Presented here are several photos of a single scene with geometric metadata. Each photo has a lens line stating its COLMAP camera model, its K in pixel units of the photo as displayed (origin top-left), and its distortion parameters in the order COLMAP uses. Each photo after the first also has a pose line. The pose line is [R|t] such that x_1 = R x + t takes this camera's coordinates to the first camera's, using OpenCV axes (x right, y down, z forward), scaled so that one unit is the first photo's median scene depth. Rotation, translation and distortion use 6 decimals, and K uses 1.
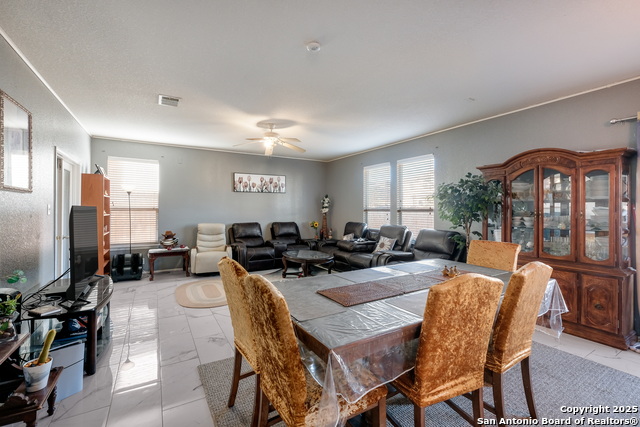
lens RADIAL K [[280.5, 0, 318.9], [0, 280.5, 210.1], [0, 0, 1]] dist [-0.001169, -0.000052]
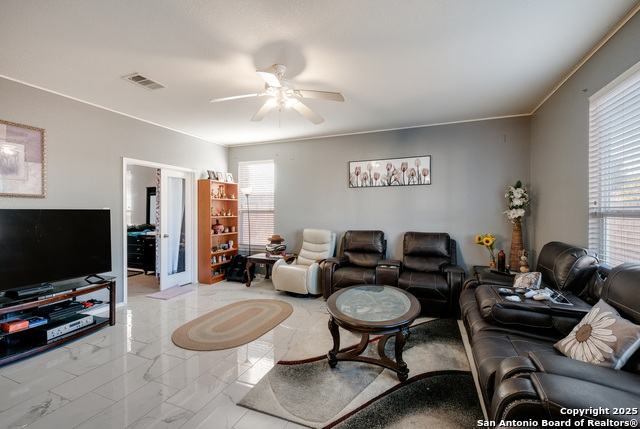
lens RADIAL K [[280.5, 0, 318.9], [0, 280.5, 211.1], [0, 0, 1]] dist [-0.001169, -0.000052]
pose [[0.604192, -0.000273, -0.796839, 0.246756], [-0.001871, 0.999997, -0.001762, -0.002319], [0.796836, 0.002555, 0.604190, 0.508015]]
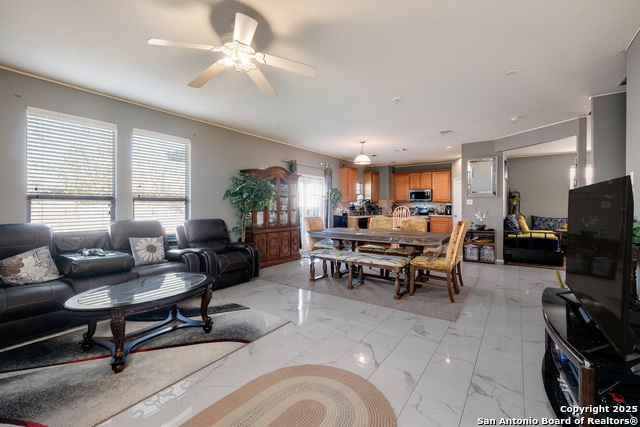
lens RADIAL K [[280.5, 0, 318.9], [0, 280.5, 210.1], [0, 0, 1]] dist [-0.001169, -0.000052]
pose [[-0.409881, -0.021542, 0.911884, -0.489318], [0.001285, 0.999706, 0.024194, 0.011051], [-0.912138, 0.011088, -0.409733, 0.767482]]
